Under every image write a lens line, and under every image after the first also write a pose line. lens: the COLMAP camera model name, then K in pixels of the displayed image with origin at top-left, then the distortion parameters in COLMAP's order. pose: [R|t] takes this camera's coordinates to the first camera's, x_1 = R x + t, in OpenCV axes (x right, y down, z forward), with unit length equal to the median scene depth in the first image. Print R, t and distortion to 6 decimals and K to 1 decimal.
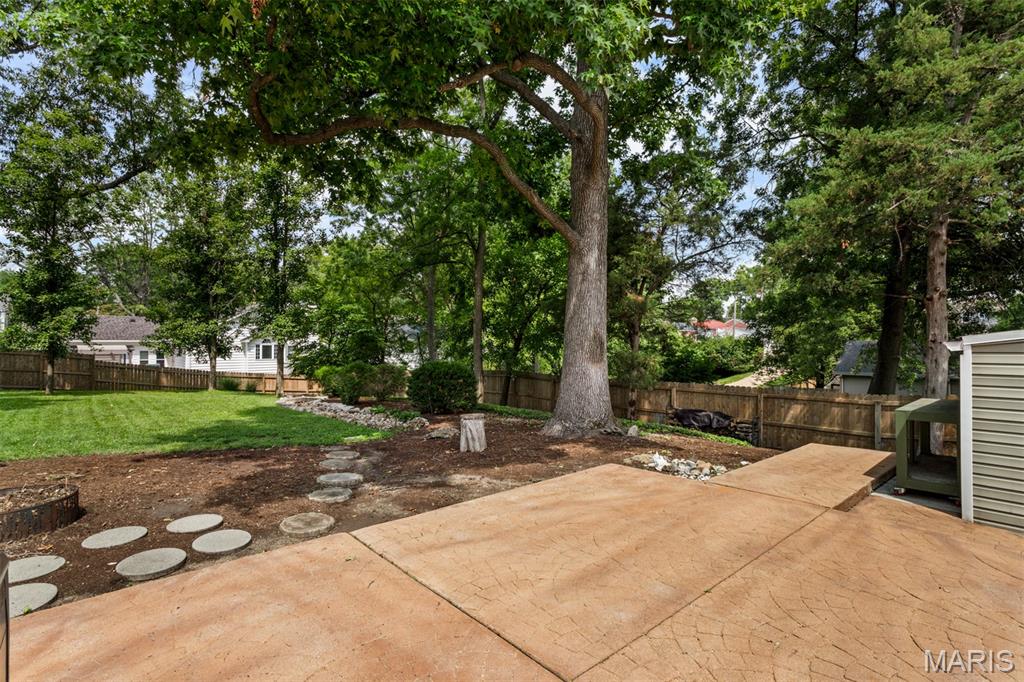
lens RADIAL K [[479.6, 0, 505.7], [0, 479.6, 344.0], [0, 0, 1]] dist [0.004142, 0.001012]
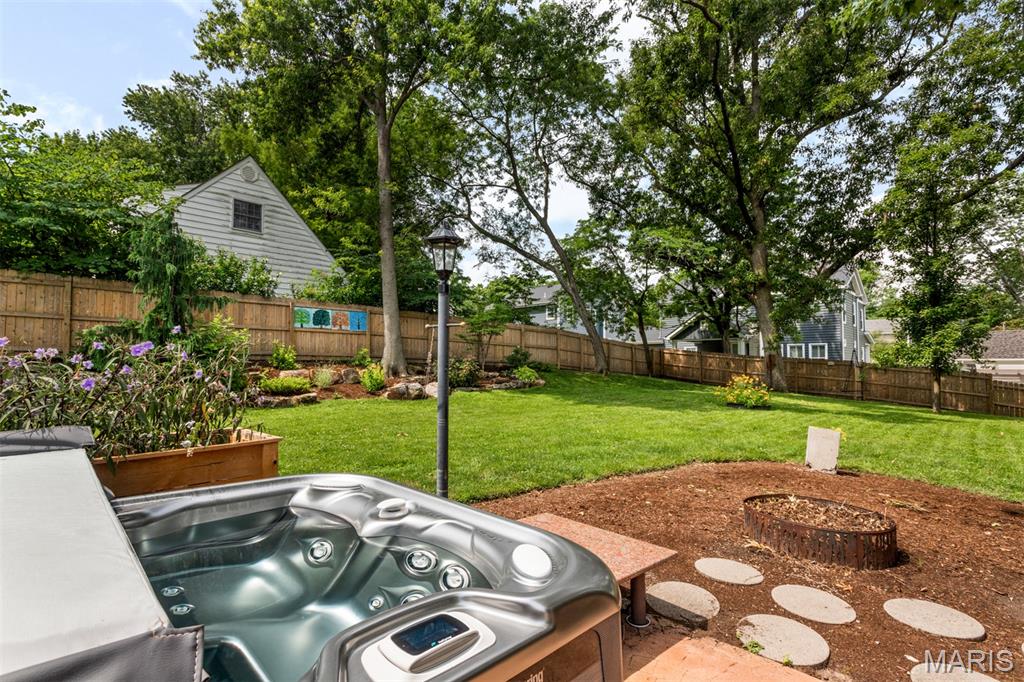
lens RADIAL K [[479.6, 0, 505.7], [0, 479.6, 344.0], [0, 0, 1]] dist [0.004142, 0.001012]
pose [[0.056183, -0.041527, -0.997557, -0.040447], [-0.004225, 0.999116, -0.041830, 0.012223], [0.998412, 0.006565, 0.055958, 0.100203]]
